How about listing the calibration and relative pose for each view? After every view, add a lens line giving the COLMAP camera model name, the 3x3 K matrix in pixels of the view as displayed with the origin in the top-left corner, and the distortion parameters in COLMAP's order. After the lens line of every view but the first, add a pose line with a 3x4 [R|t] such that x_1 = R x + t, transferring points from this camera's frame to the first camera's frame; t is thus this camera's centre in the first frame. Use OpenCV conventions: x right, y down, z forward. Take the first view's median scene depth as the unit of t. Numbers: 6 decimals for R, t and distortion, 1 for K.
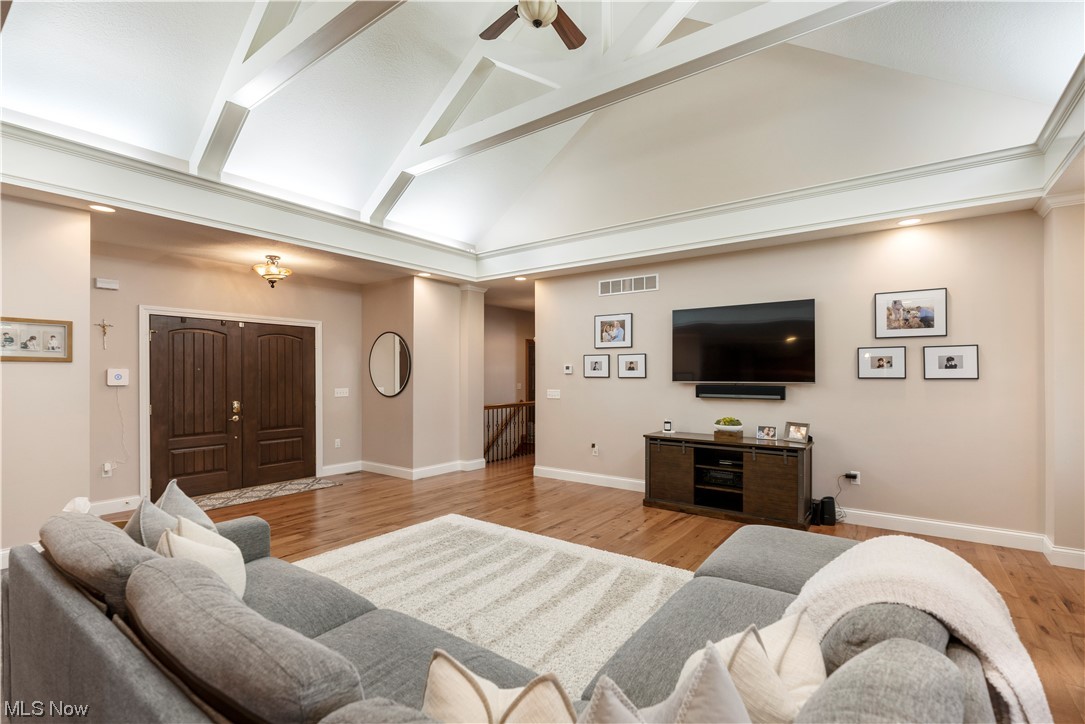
lens RADIAL K [[494.1, 0, 537.1], [0, 494.1, 371.8], [0, 0, 1]] dist [-0.006878, 0.000891]
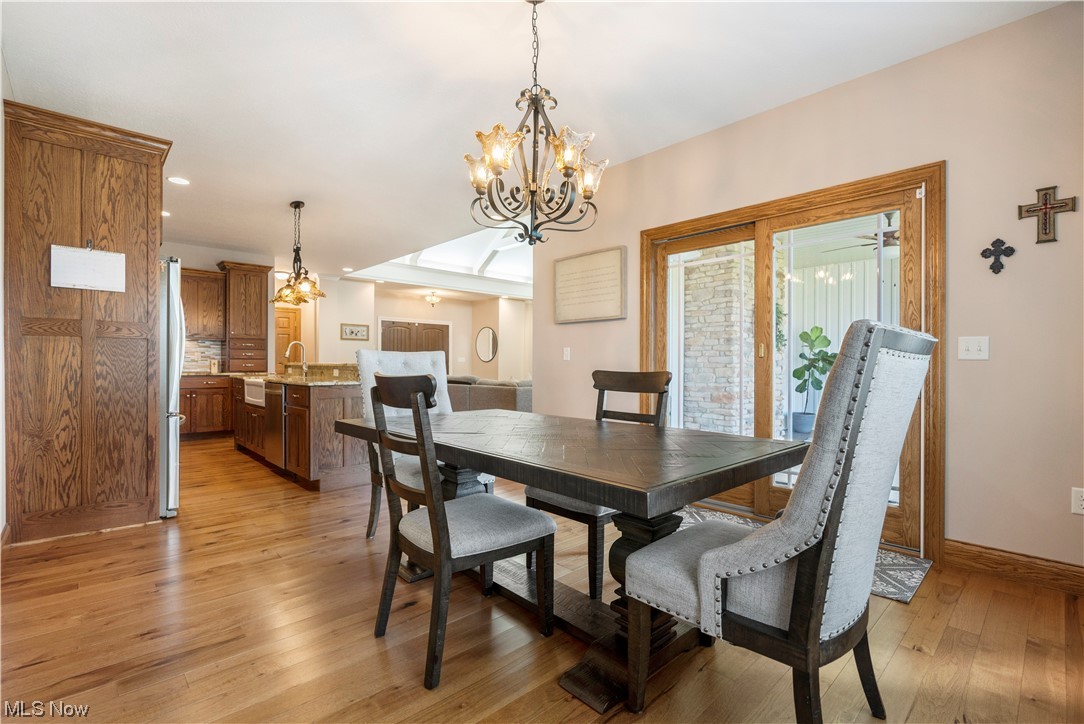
lens RADIAL K [[493.6, 0, 545.7], [0, 493.6, 361.7], [0, 0, 1]] dist [-0.006878, 0.000891]
pose [[0.984995, 0.005071, -0.172506, 0.299062], [-0.005200, 0.999986, -0.000297, 0.061010], [0.172502, 0.001189, 0.985008, -0.984985]]
